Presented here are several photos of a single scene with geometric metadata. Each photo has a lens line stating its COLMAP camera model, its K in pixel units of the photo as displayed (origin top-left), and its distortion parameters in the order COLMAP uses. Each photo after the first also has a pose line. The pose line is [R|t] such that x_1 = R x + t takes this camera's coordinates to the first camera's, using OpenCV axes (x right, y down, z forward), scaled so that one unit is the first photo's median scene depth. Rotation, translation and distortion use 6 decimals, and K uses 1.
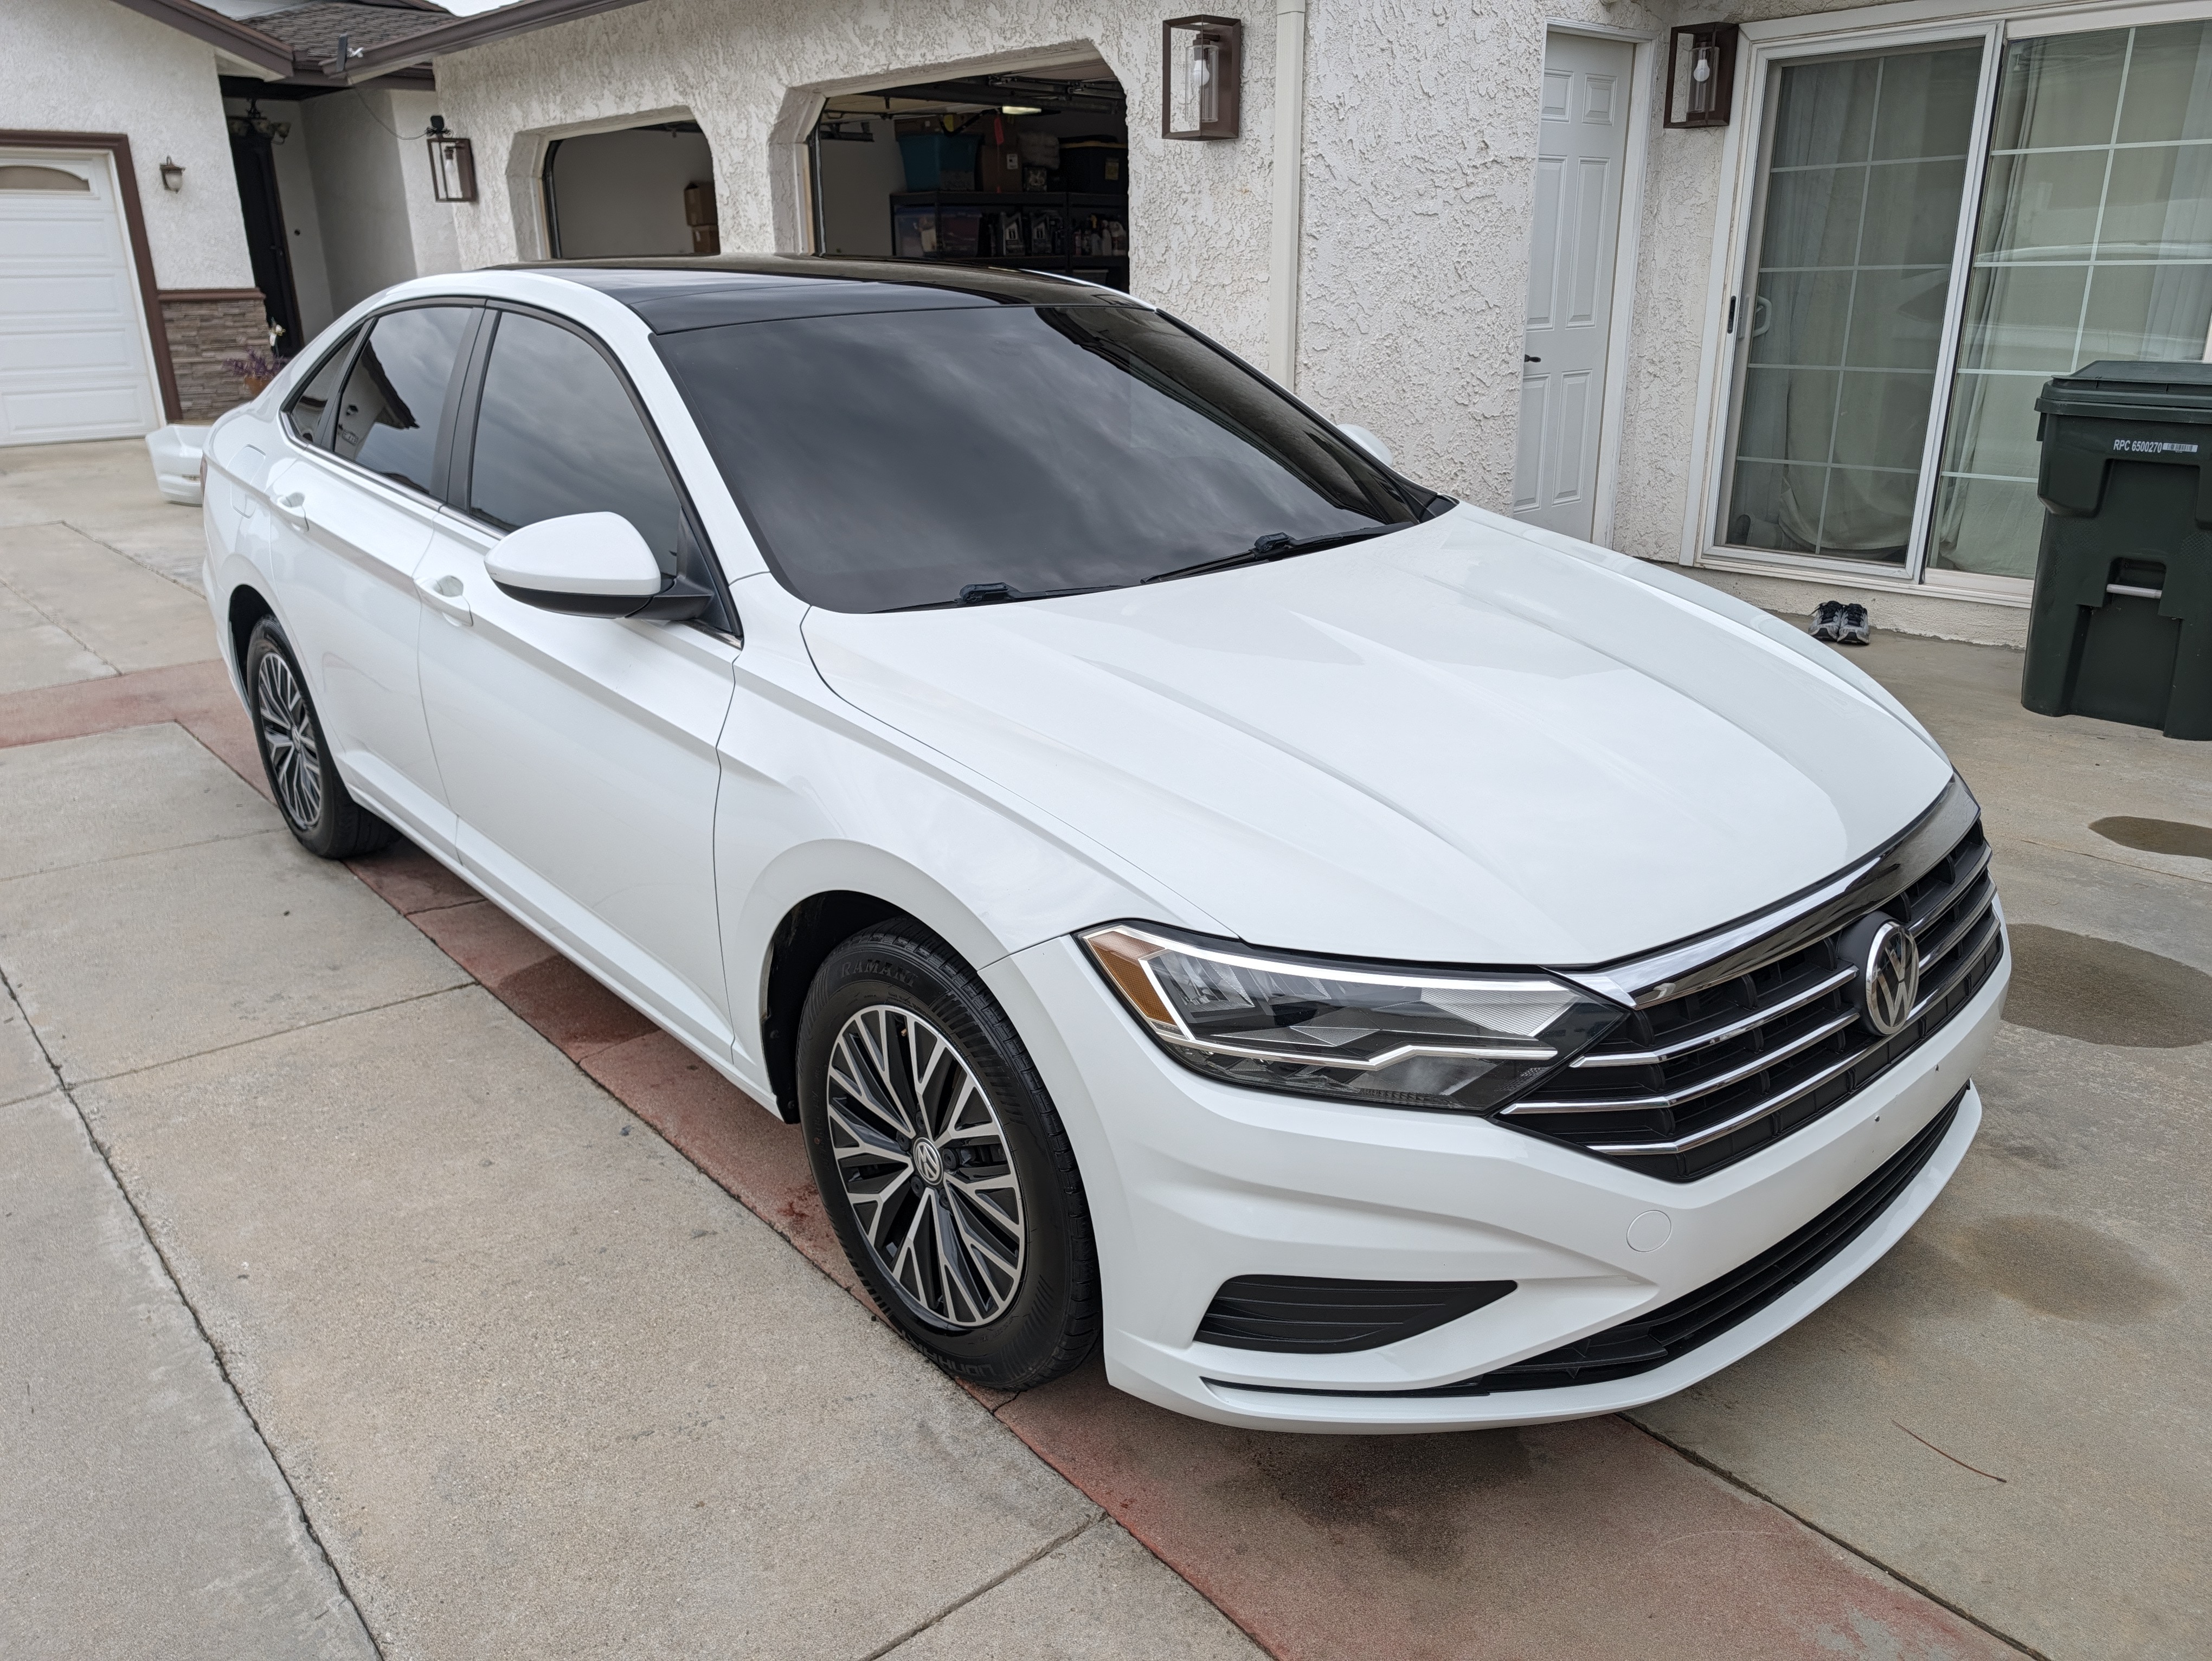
lens RADIAL K [[1591.5, 0, 1075.9], [0, 1591.5, 801.1], [0, 0, 1]] dist [0.013800, -0.004581]
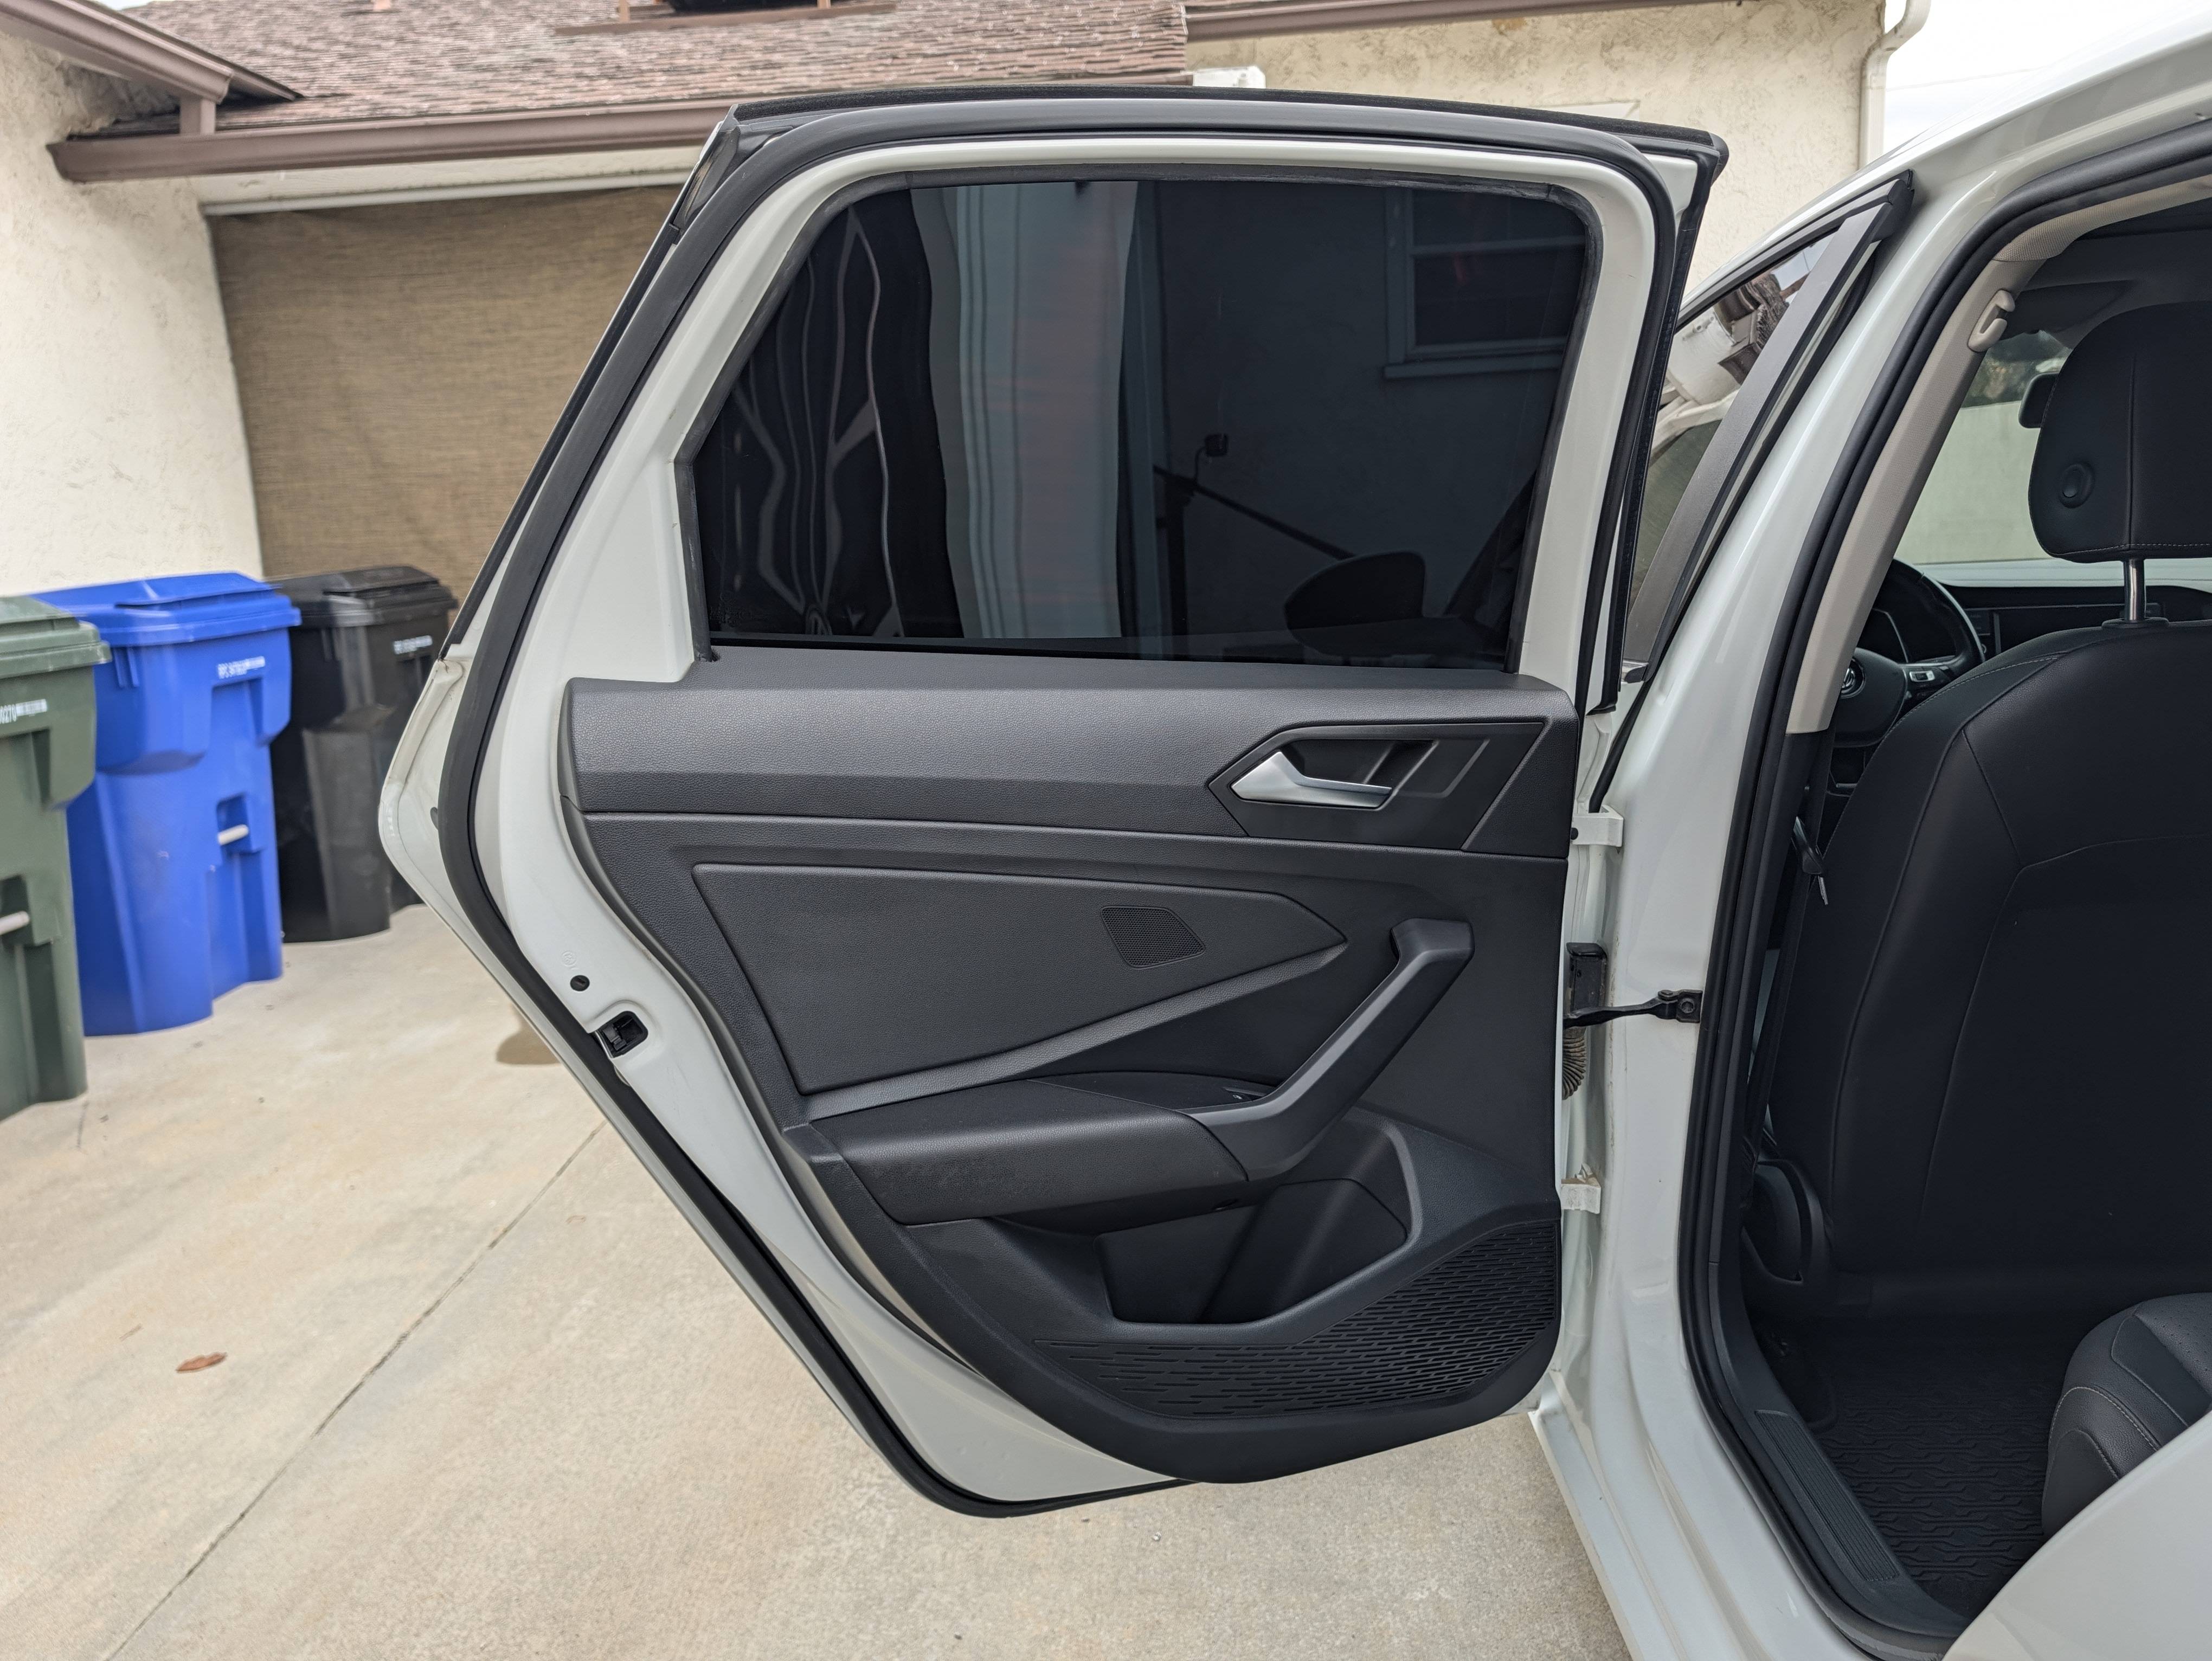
lens RADIAL K [[1594.6, 0, 1094.1], [0, 1594.6, 812.1], [0, 0, 1]] dist [0.012287, -0.006760]
pose [[-0.713776, -0.079923, 0.695799, -0.125777], [0.286034, 0.873574, 0.393768, -0.276347], [-0.639303, 0.480084, -0.600675, 0.972181]]
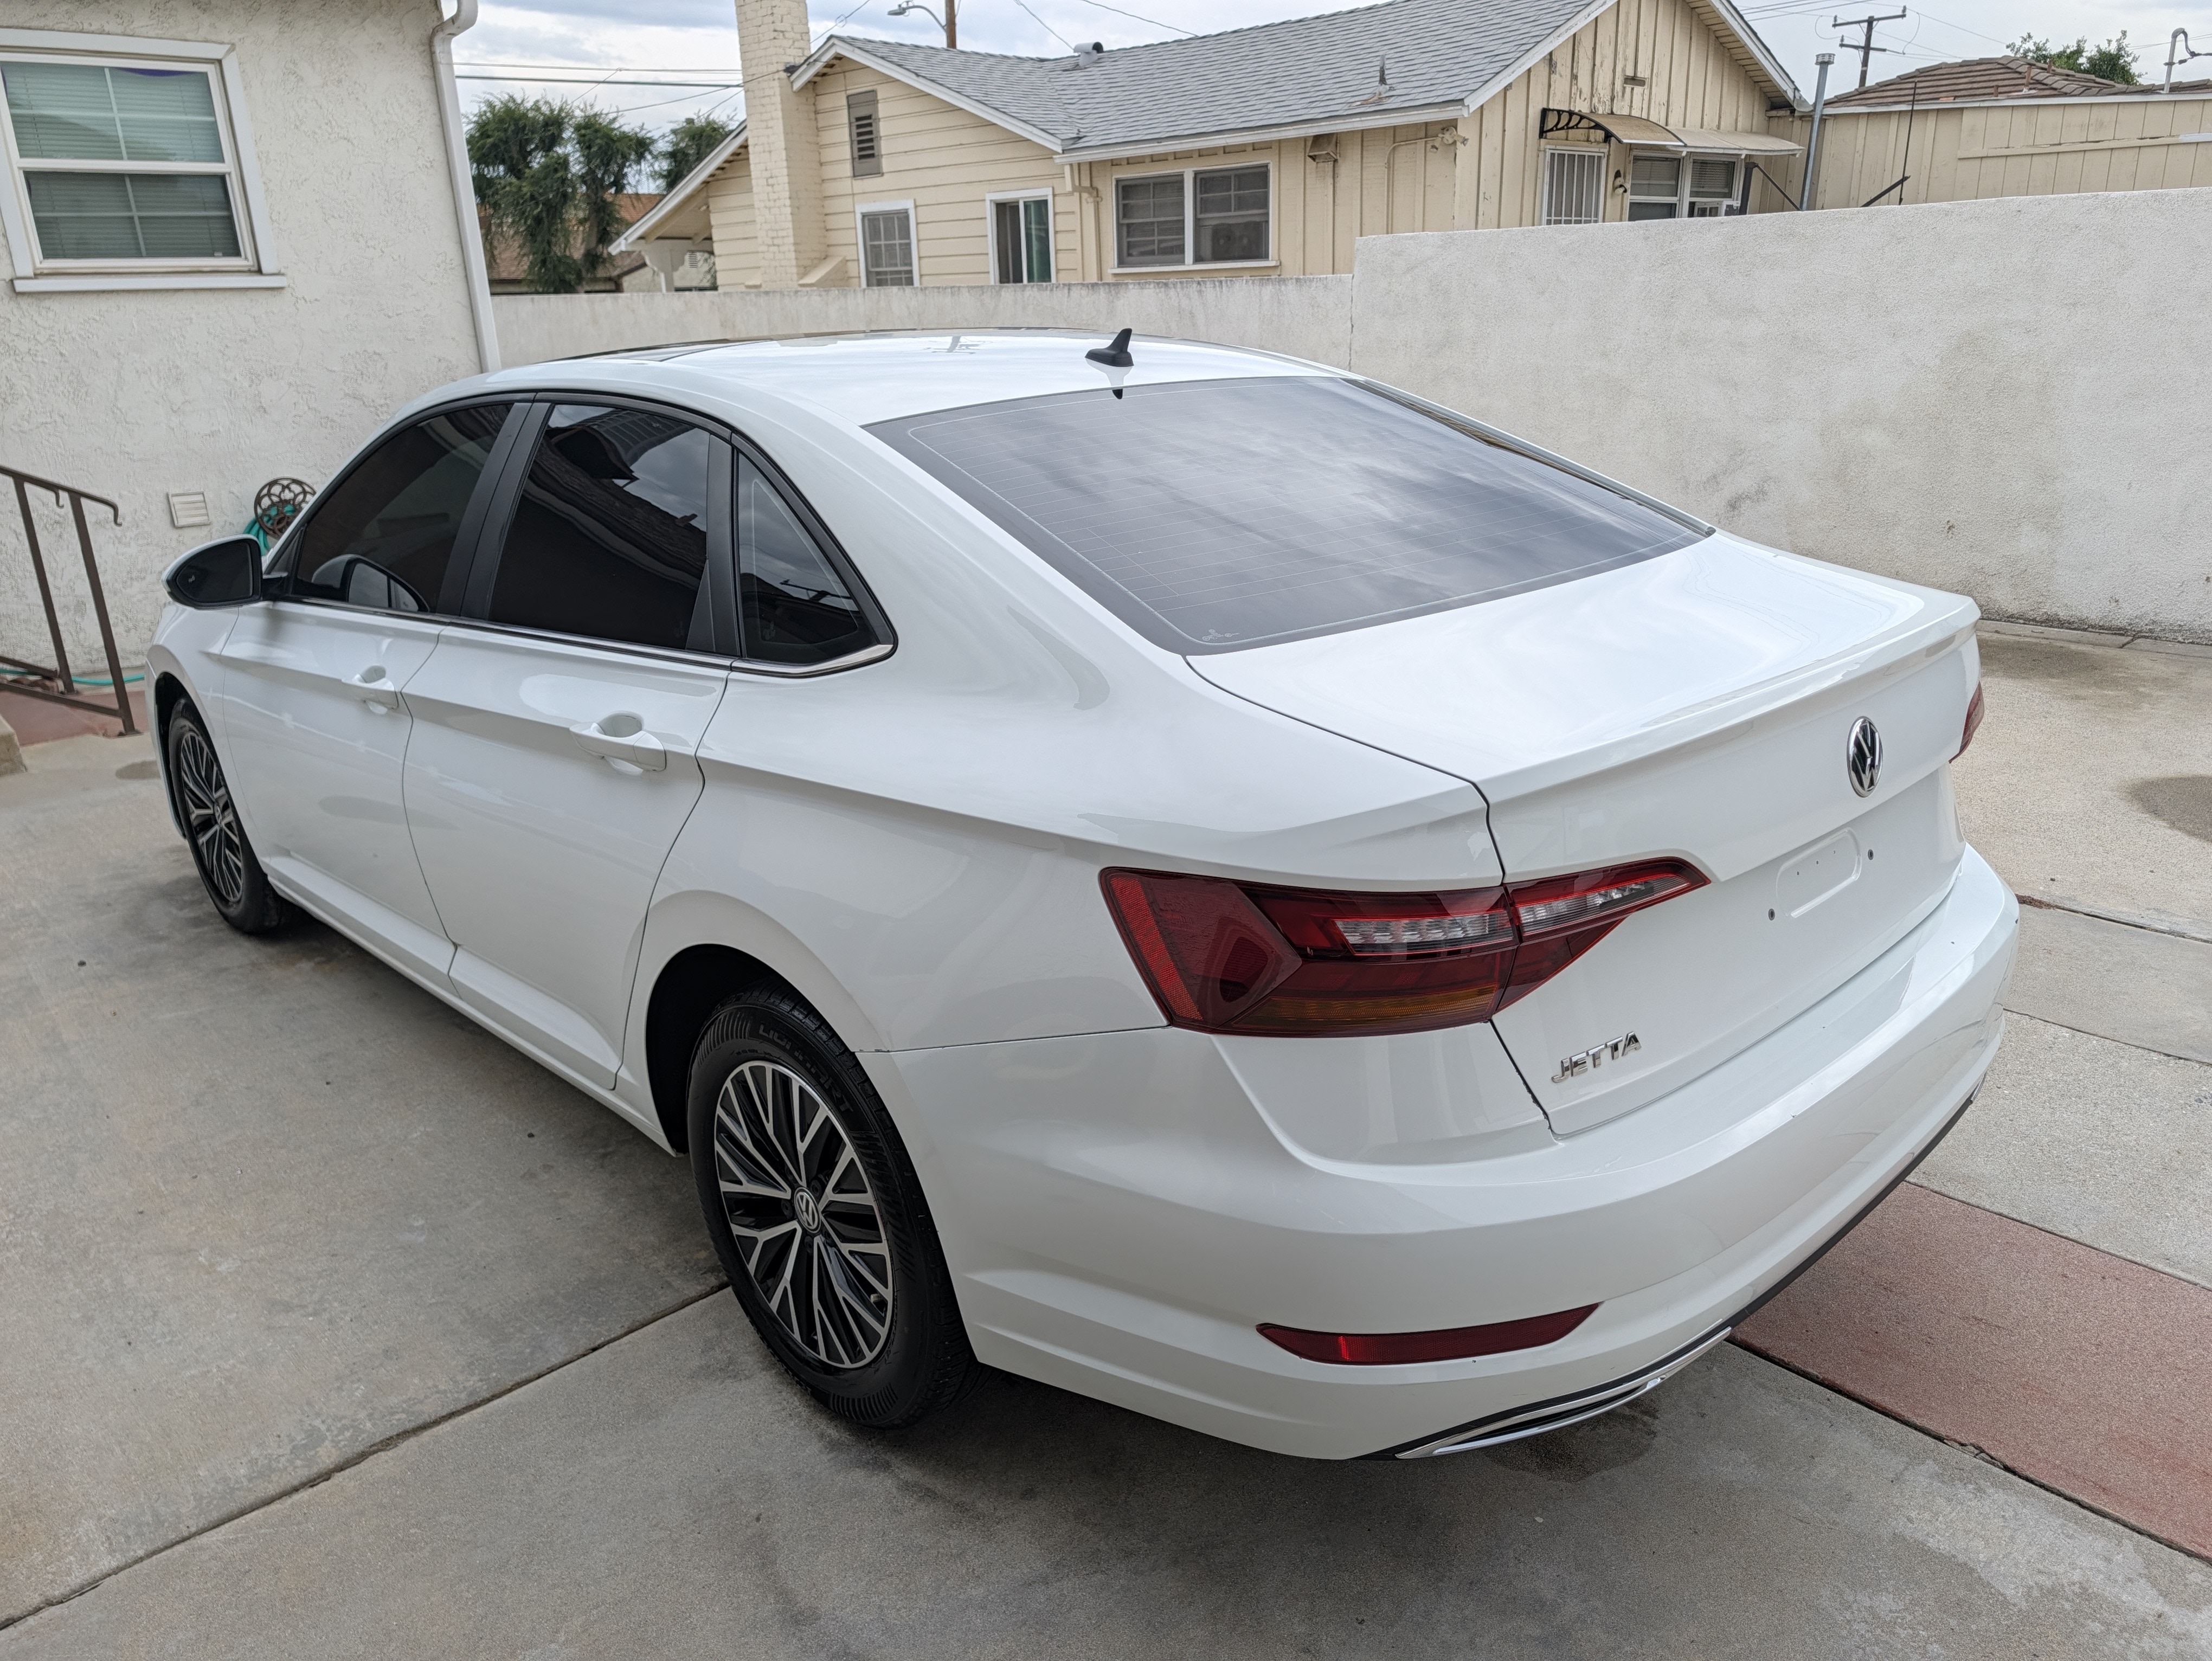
lens RADIAL K [[1593.8, 0, 1147.4], [0, 1593.8, 819.7], [0, 0, 1]] dist [0.007966, -0.005702]
pose [[-0.997923, 0.055219, -0.033186, -0.213952], [0.023729, 0.793942, 0.607530, -0.428566], [0.059895, 0.605481, -0.793603, 1.215152]]
